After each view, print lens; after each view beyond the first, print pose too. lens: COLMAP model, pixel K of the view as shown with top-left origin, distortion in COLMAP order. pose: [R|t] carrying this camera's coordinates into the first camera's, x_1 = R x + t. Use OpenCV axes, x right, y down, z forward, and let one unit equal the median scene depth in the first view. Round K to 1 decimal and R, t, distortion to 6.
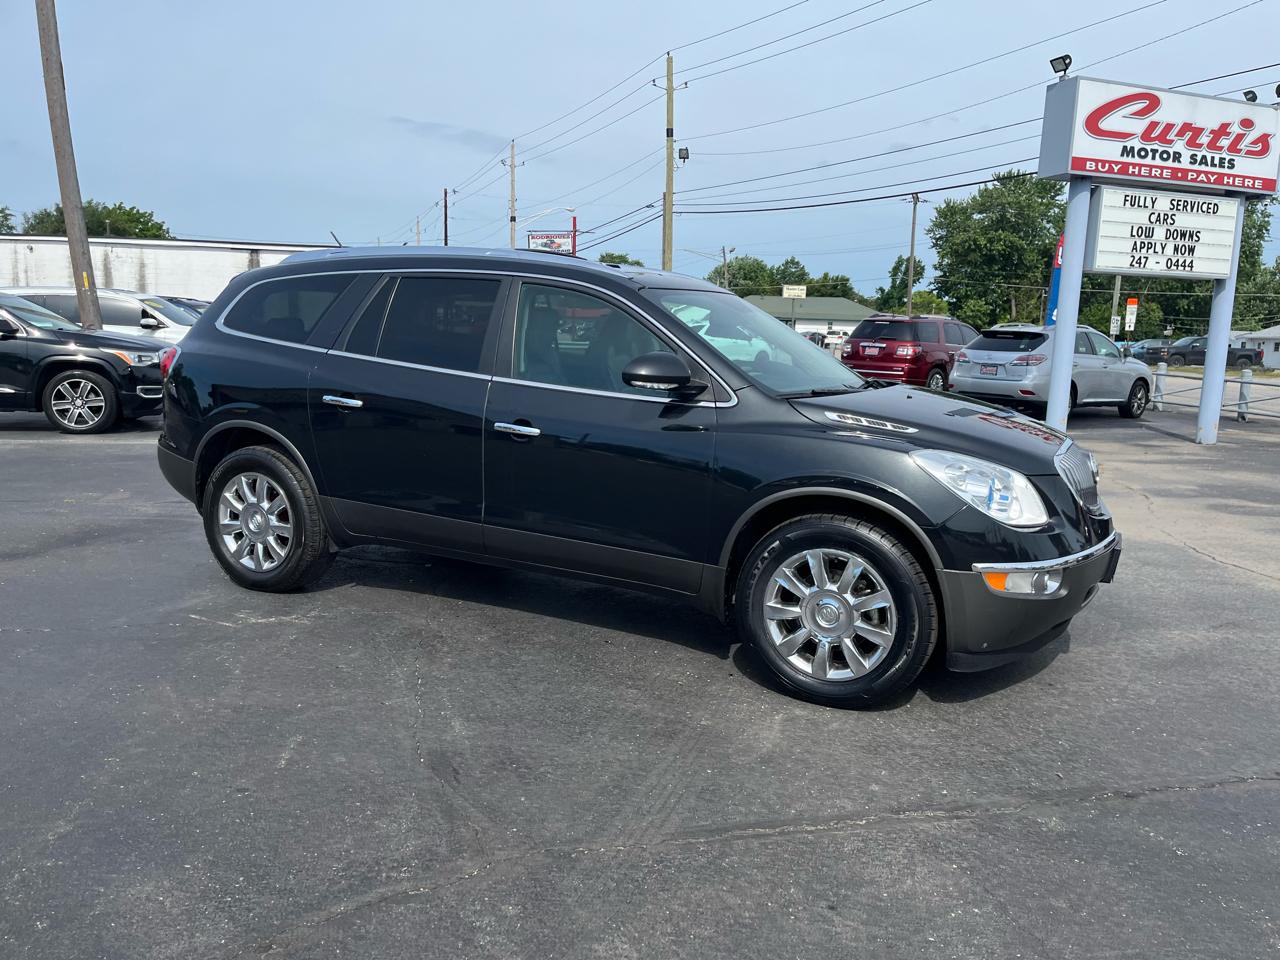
lens RADIAL K [[970.3, 0, 651.7], [0, 970.3, 477.1], [0, 0, 1]] dist [0.066032, -0.081678]
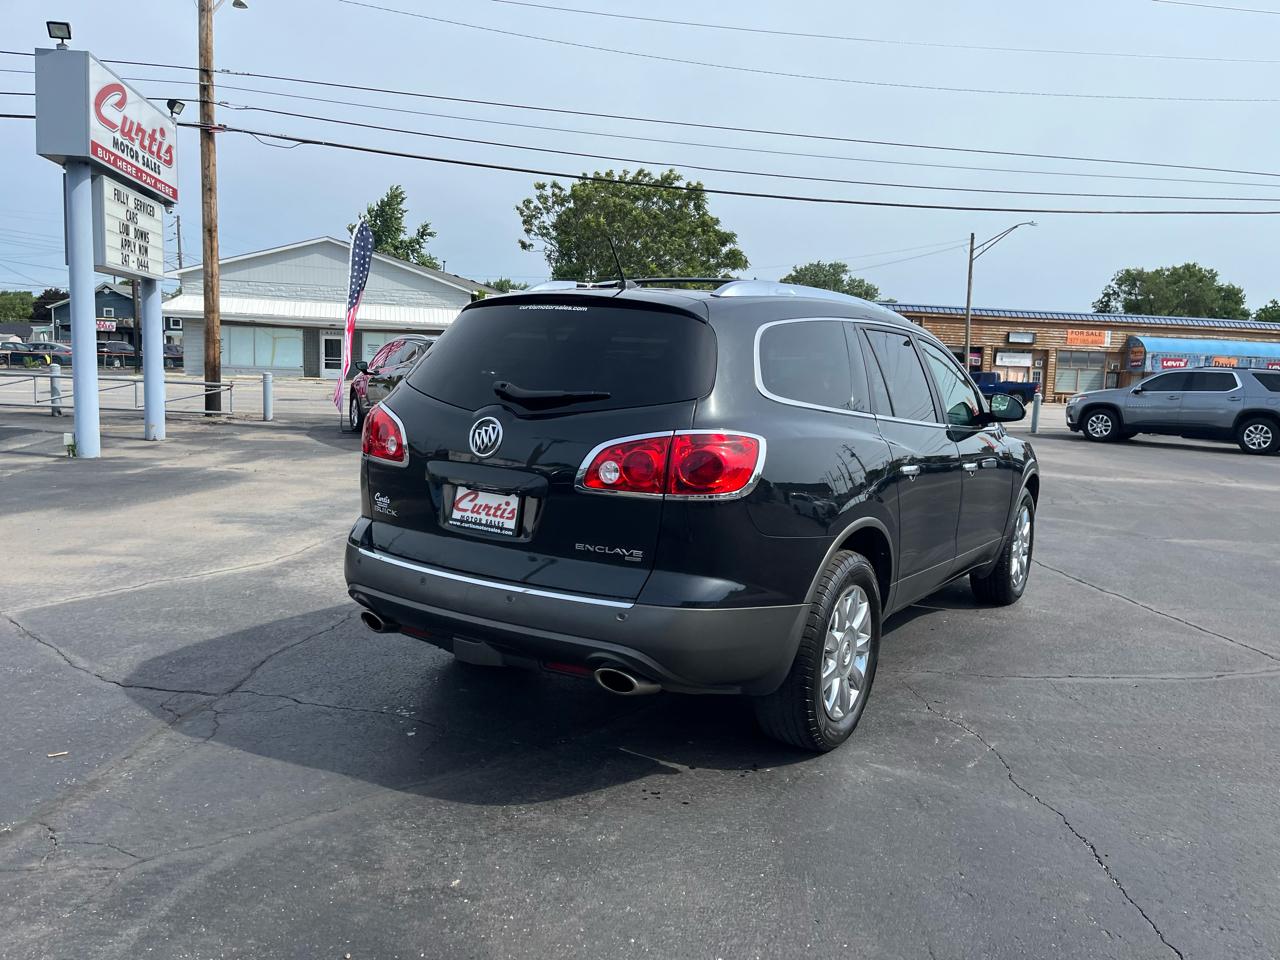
lens RADIAL K [[970.3, 0, 653.5], [0, 970.3, 475.2], [0, 0, 1]] dist [0.066032, -0.081678]
pose [[0.119725, -0.144360, 0.982256, -0.424724], [0.120247, 0.984197, 0.129989, -0.075328], [-0.985498, 0.102551, 0.135192, 0.386230]]
